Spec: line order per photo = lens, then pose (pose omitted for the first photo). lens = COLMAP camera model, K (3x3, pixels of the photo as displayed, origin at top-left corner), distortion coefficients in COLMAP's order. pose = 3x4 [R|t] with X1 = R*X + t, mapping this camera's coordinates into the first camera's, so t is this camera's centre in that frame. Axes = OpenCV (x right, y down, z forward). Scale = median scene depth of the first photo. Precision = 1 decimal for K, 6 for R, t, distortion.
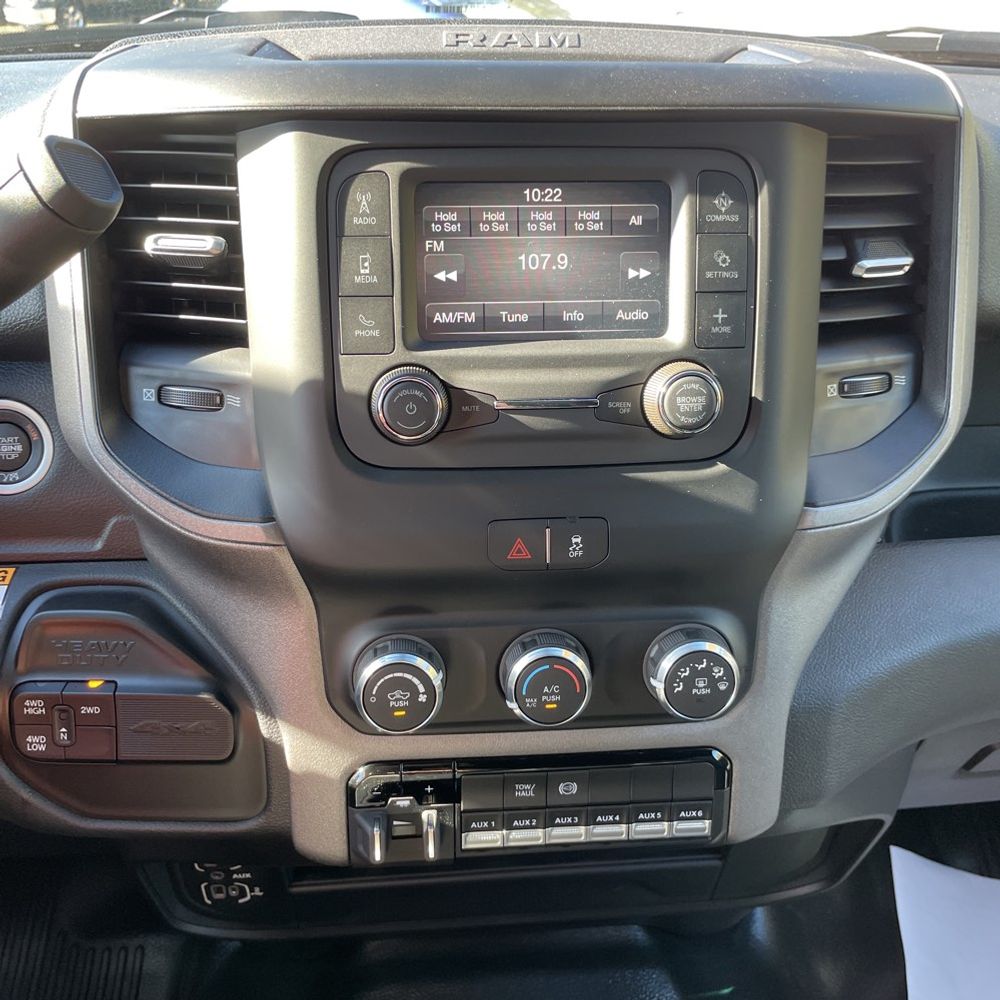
lens RADIAL K [[1005.6, 0, 495.8], [0, 1005.6, 503.0], [0, 0, 1]] dist [0.091554, -0.132134]
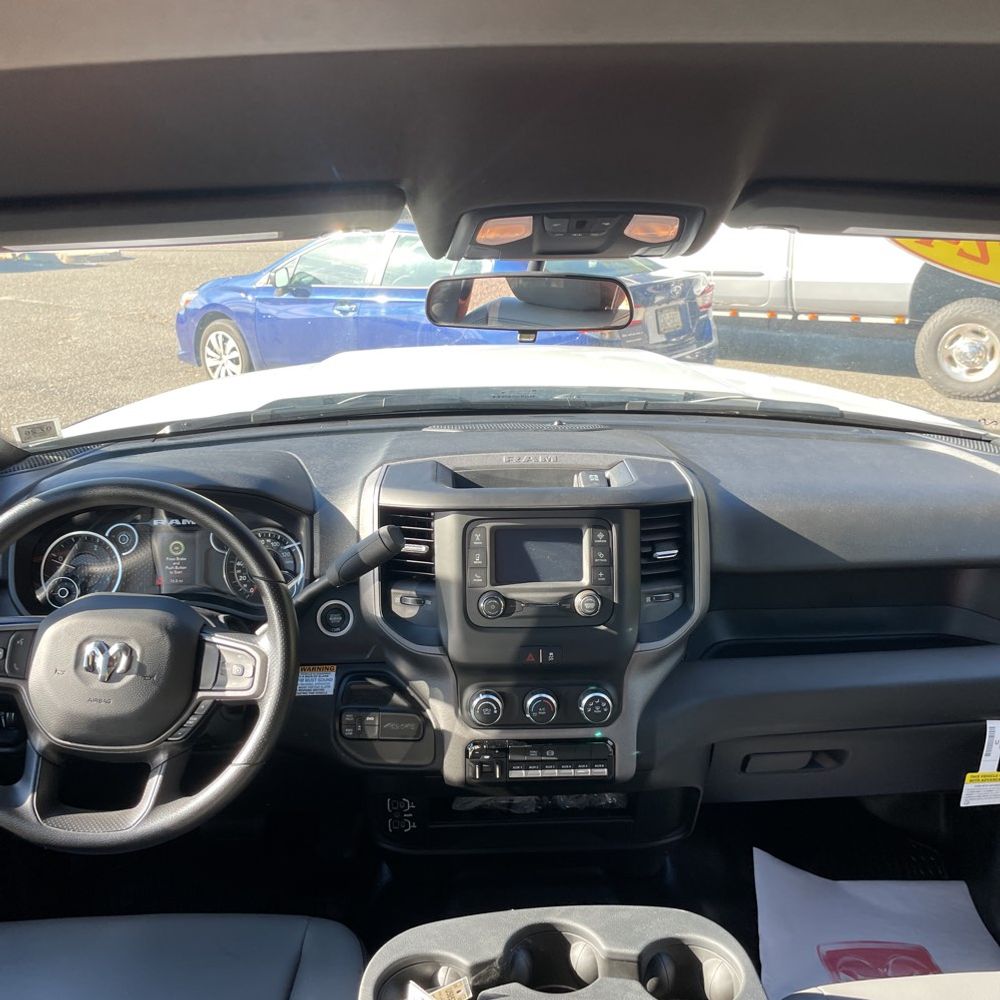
lens RADIAL K [[1005.6, 0, 495.8], [0, 1005.6, 503.0], [0, 0, 1]] dist [0.091554, -0.132134]
pose [[0.998834, 0.002323, -0.048212, 0.058256], [-0.009798, 0.987804, -0.155394, 0.056224], [0.047263, 0.155685, 0.986675, -1.730730]]
